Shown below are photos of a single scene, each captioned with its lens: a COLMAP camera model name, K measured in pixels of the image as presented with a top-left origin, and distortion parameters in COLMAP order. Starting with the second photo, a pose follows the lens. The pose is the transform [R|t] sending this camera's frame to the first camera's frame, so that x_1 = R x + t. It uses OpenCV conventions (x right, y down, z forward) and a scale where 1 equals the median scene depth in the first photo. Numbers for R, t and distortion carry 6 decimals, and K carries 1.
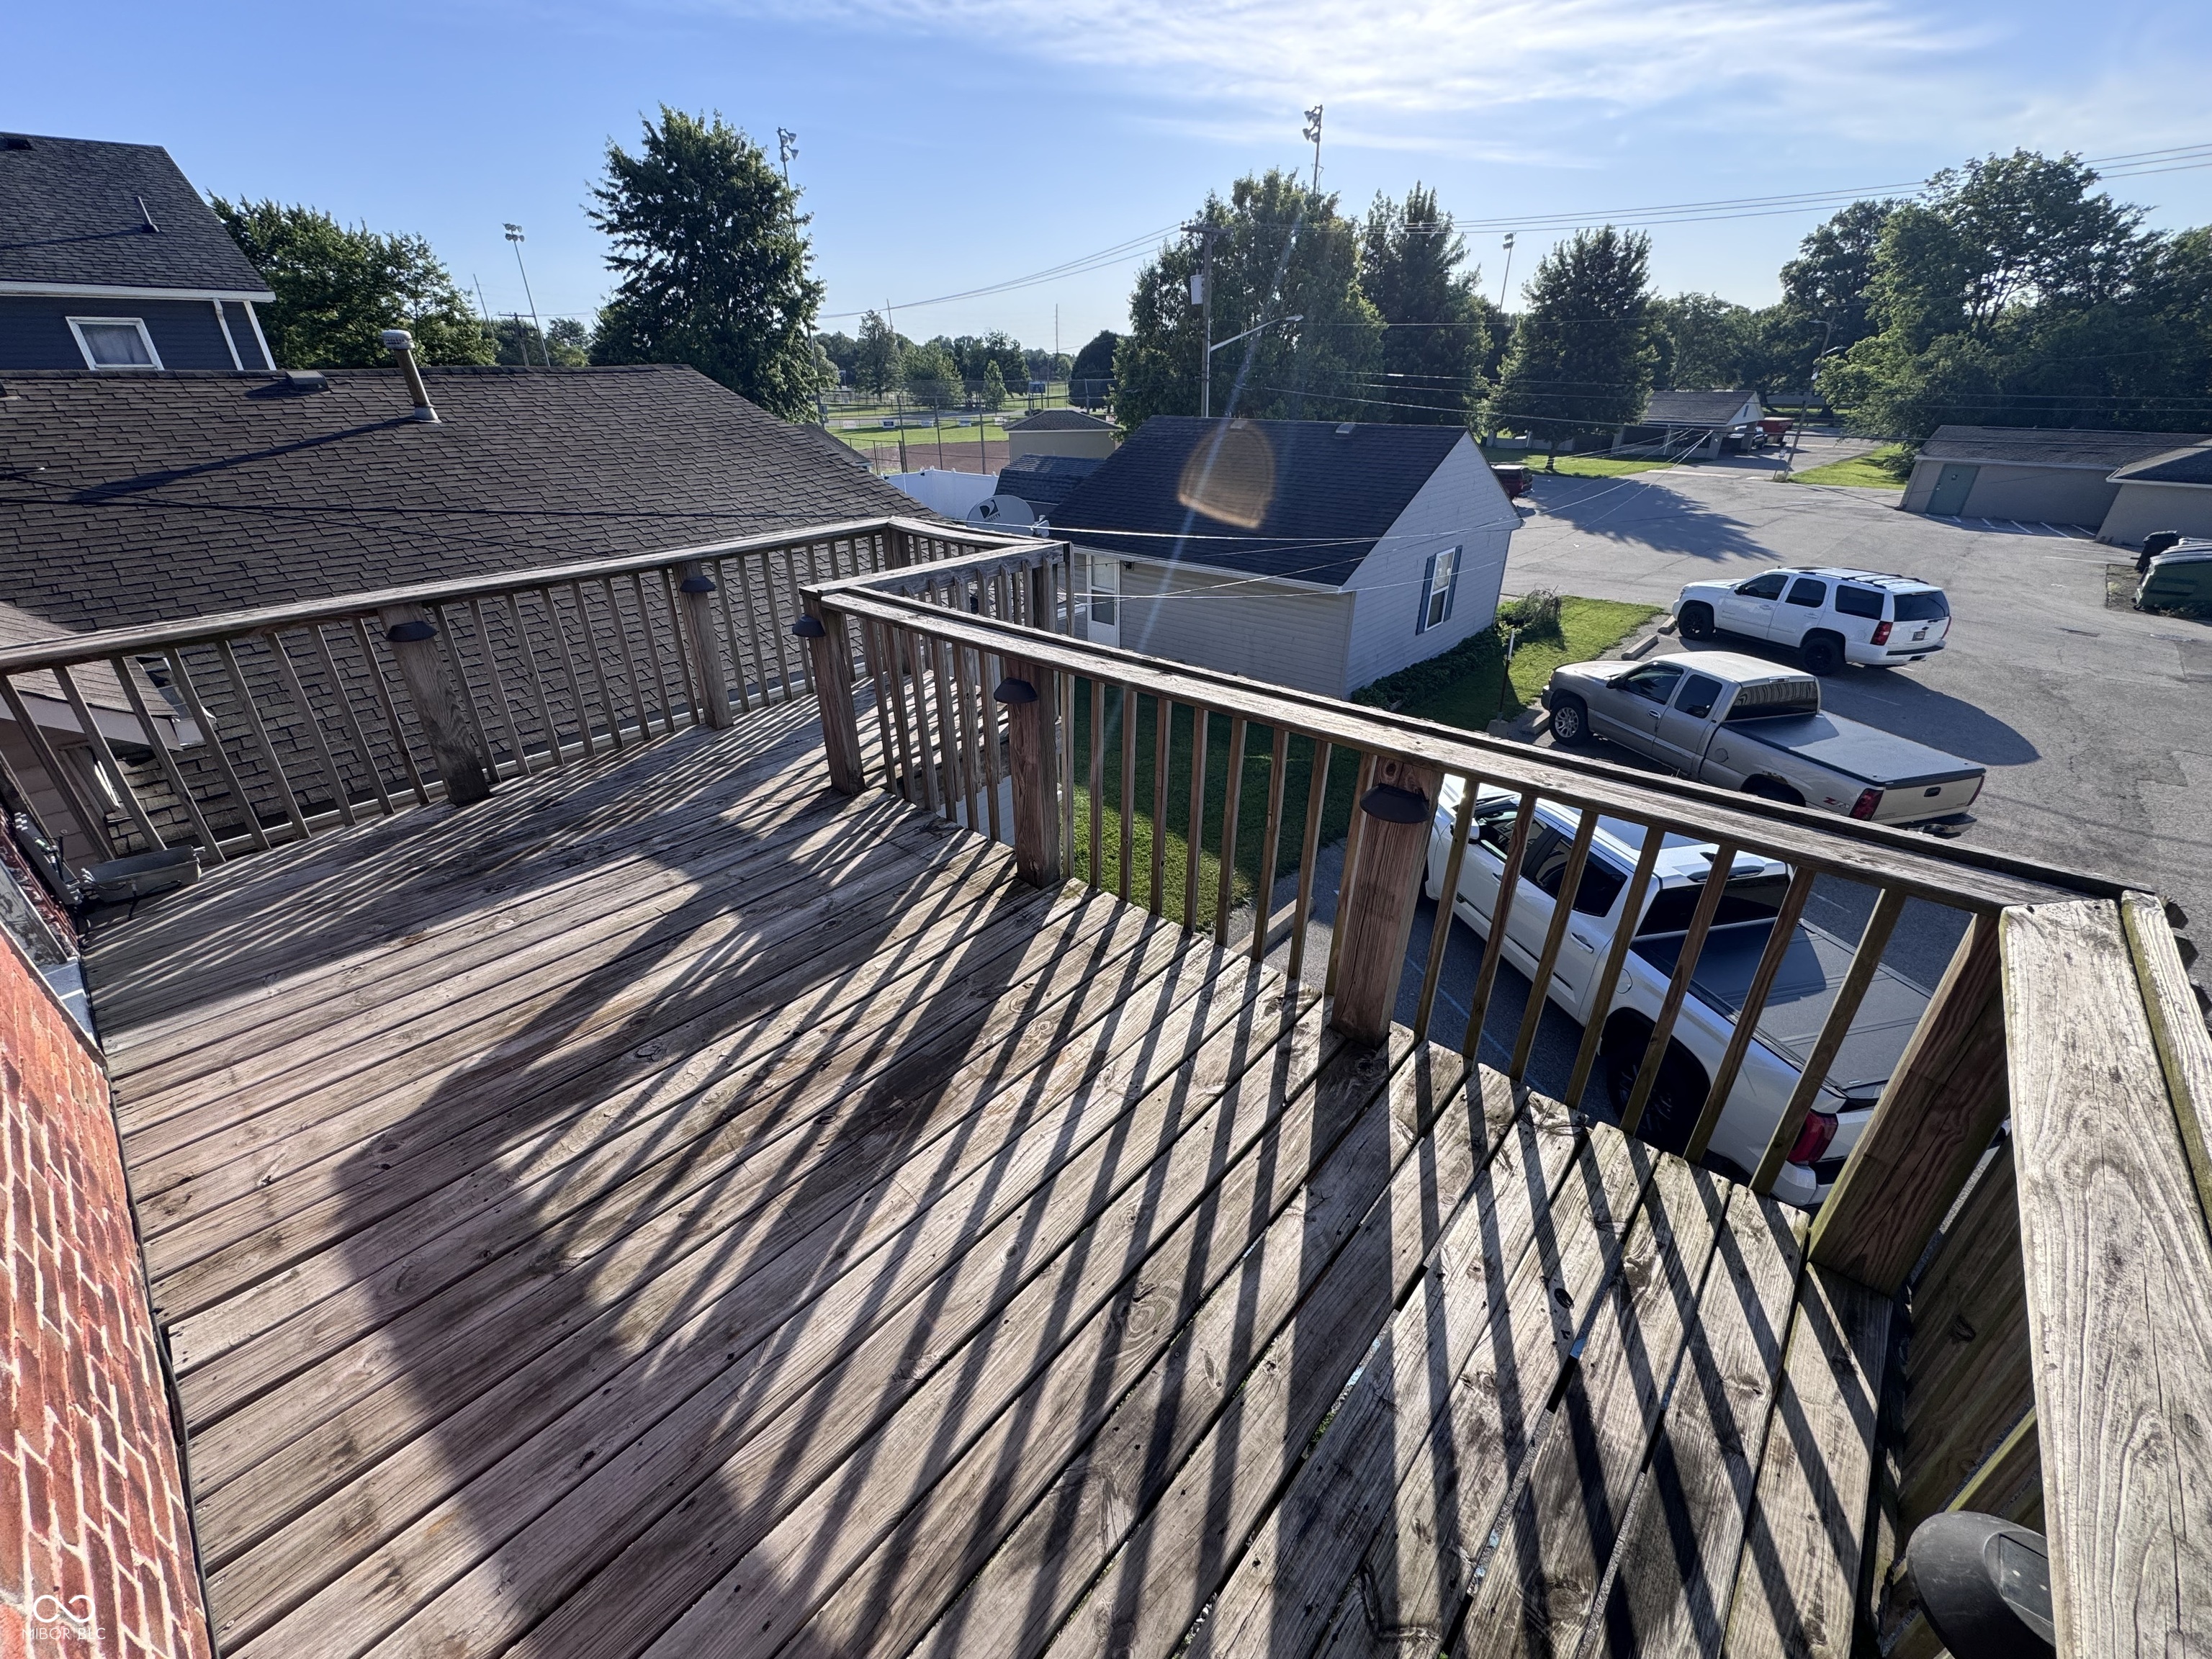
lens RADIAL K [[881.6, 0, 1100.4], [0, 881.6, 822.1], [0, 0, 1]] dist [-0.003137, 0.000338]
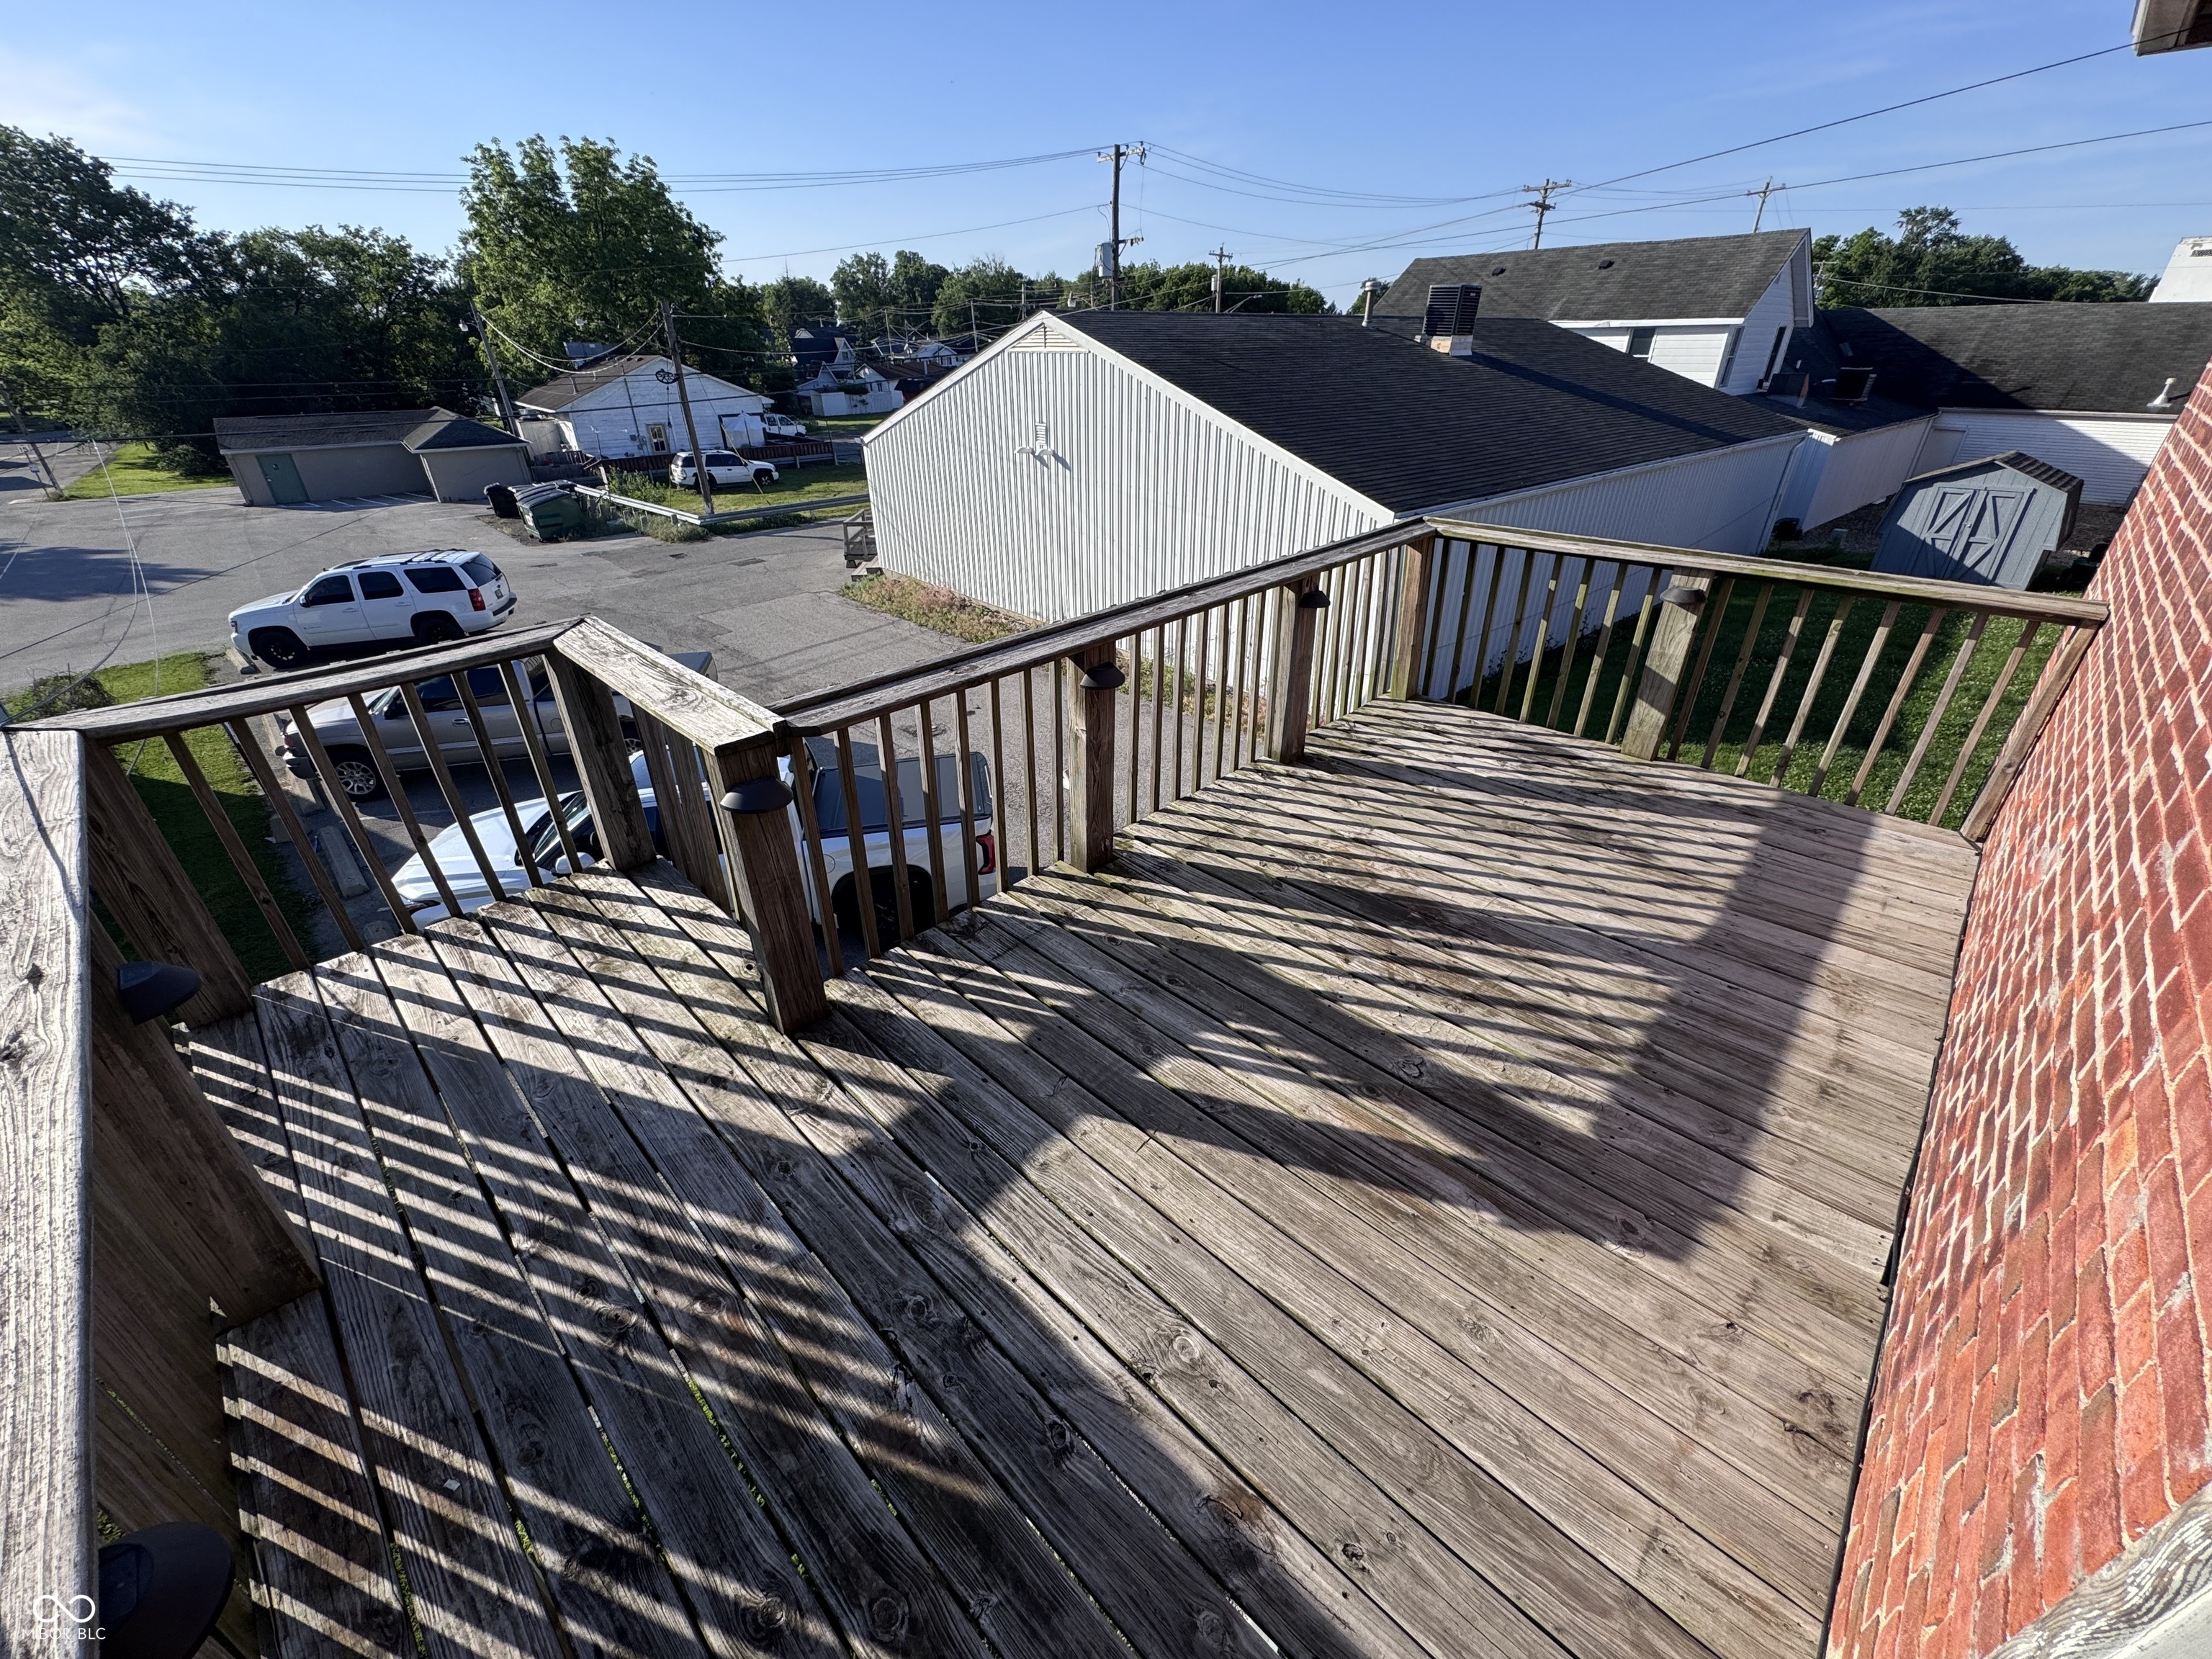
lens RADIAL K [[881.6, 0, 1099.2], [0, 881.6, 824.3], [0, 0, 1]] dist [-0.003137, 0.000338]
pose [[0.049359, -0.474687, 0.878770, -1.215285], [0.466676, 0.788854, 0.399904, -0.479841], [-0.883050, 0.390362, 0.260462, 0.922540]]
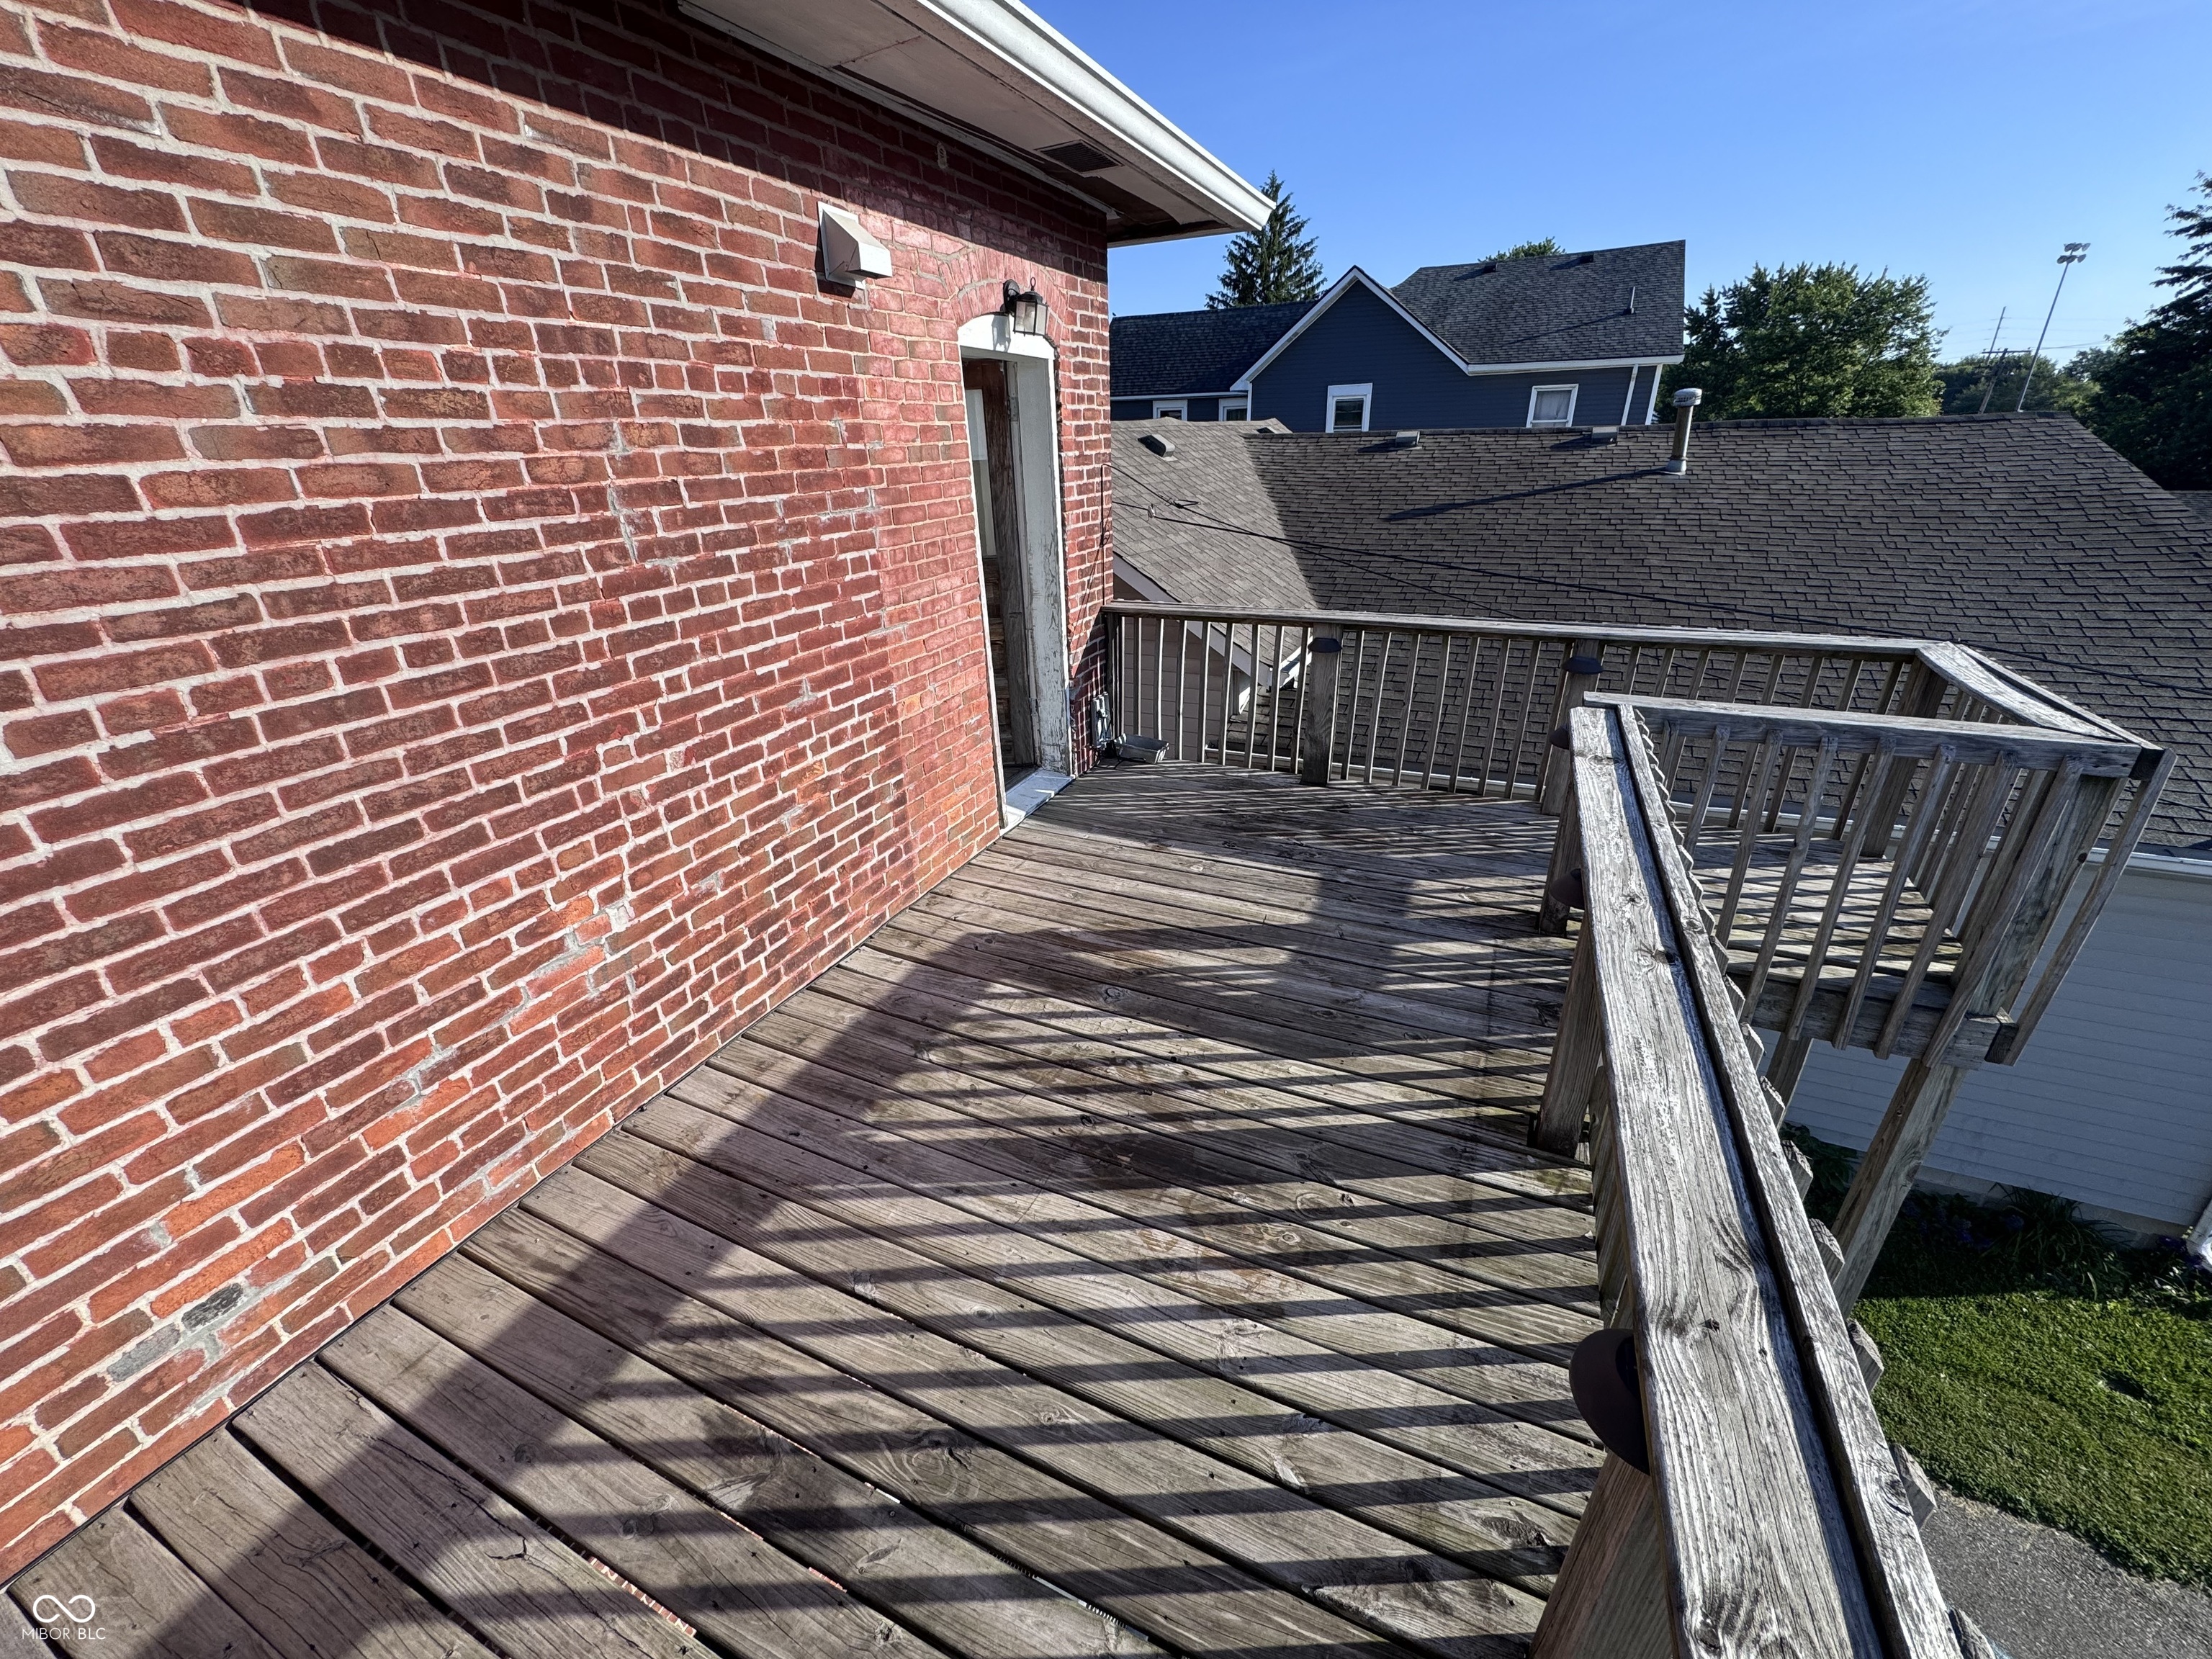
lens RADIAL K [[881.6, 0, 1105.6], [0, 881.6, 827.0], [0, 0, 1]] dist [-0.003137, 0.000338]
pose [[0.293249, 0.386478, -0.874437, 0.459729], [-0.418973, 0.874091, 0.245820, -0.235593], [0.859341, 0.294279, 0.418250, 0.396969]]
